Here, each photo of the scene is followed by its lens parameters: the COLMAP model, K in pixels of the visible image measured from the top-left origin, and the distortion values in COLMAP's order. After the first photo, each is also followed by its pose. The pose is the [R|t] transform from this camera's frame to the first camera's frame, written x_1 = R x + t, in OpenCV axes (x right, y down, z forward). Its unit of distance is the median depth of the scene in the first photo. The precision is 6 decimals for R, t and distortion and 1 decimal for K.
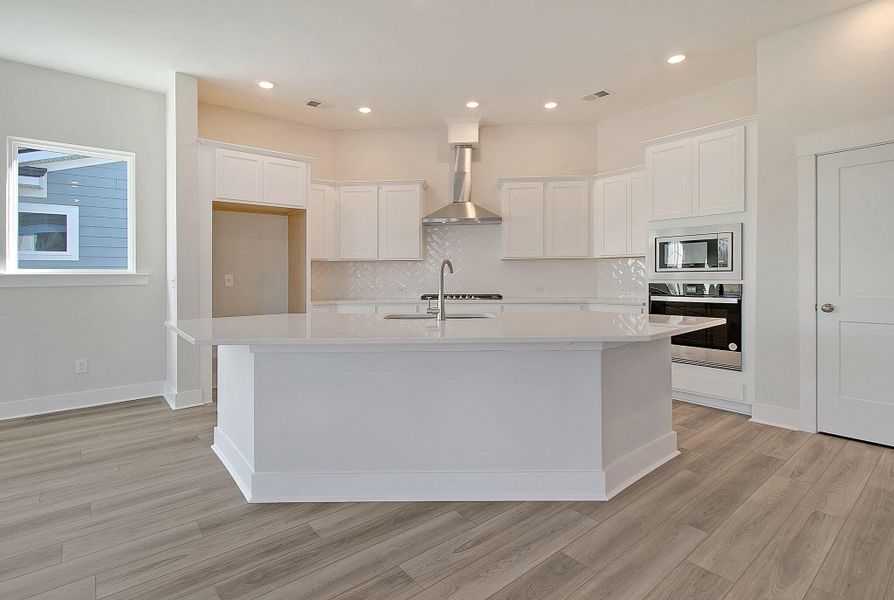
lens RADIAL K [[438.1, 0, 454.3], [0, 438.1, 273.4], [0, 0, 1]] dist [0.019564, -0.000601]
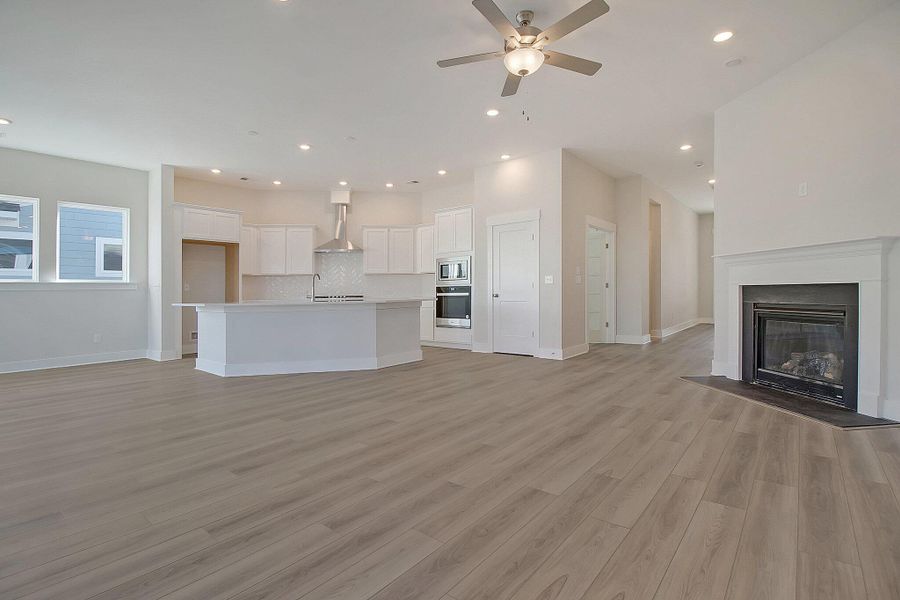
lens RADIAL K [[438.9, 0, 445.4], [0, 438.9, 292.8], [0, 0, 1]] dist [-0.001596, 0.001108]
pose [[0.987957, -0.003843, 0.154678, 0.159756], [0.004189, 0.999989, -0.001914, 0.042525], [-0.154669, 0.002539, 0.987963, -0.700204]]
